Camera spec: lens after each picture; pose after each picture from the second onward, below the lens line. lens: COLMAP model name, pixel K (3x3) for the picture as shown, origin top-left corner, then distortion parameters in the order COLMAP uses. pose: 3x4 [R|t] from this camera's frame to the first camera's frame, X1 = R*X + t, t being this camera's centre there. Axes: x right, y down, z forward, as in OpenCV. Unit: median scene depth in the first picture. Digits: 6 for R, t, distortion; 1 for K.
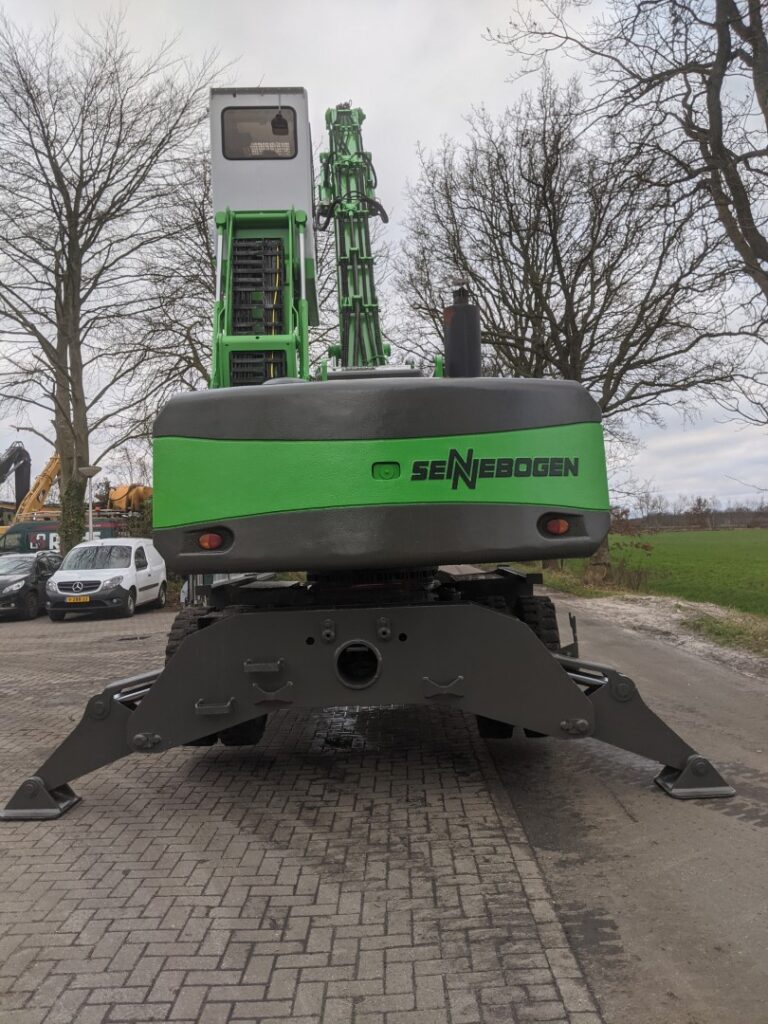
lens RADIAL K [[813.1, 0, 387.6], [0, 813.1, 518.7], [0, 0, 1]] dist [0.046222, -0.083995]
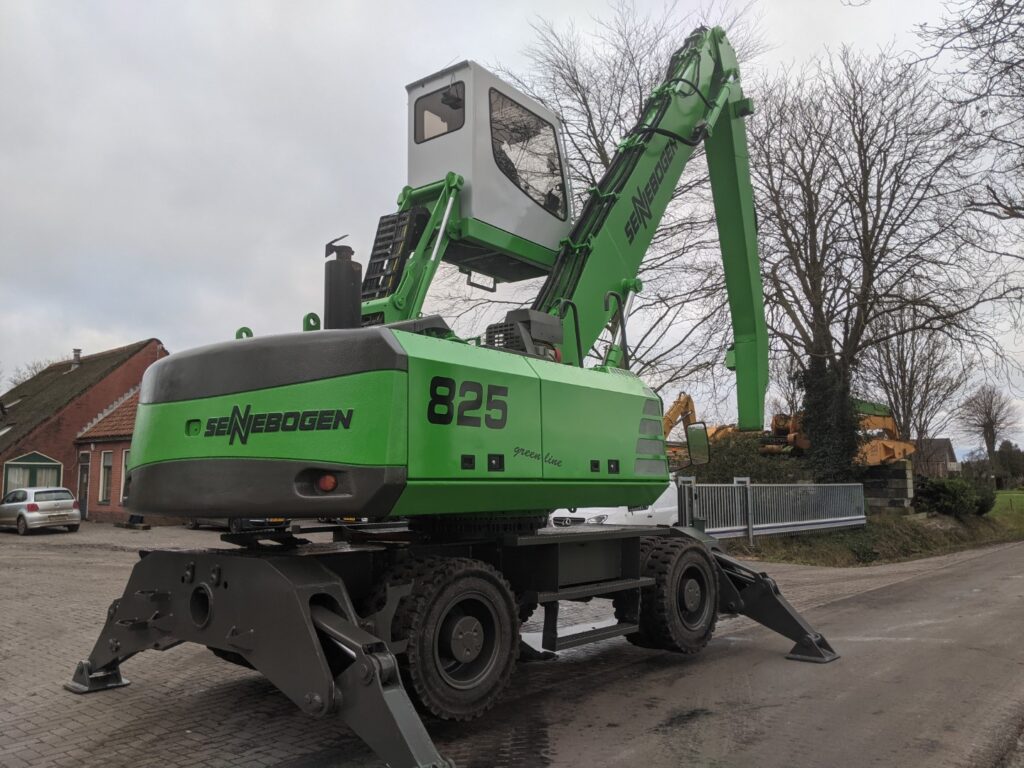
lens RADIAL K [[813.1, 0, 502.0], [0, 813.1, 388.9], [0, 0, 1]] dist [0.046222, -0.083995]
pose [[0.762820, -0.045448, -0.645012, 0.997875], [-0.008359, 0.996750, -0.080119, -0.025462], [0.646557, 0.066508, 0.759961, 0.411725]]
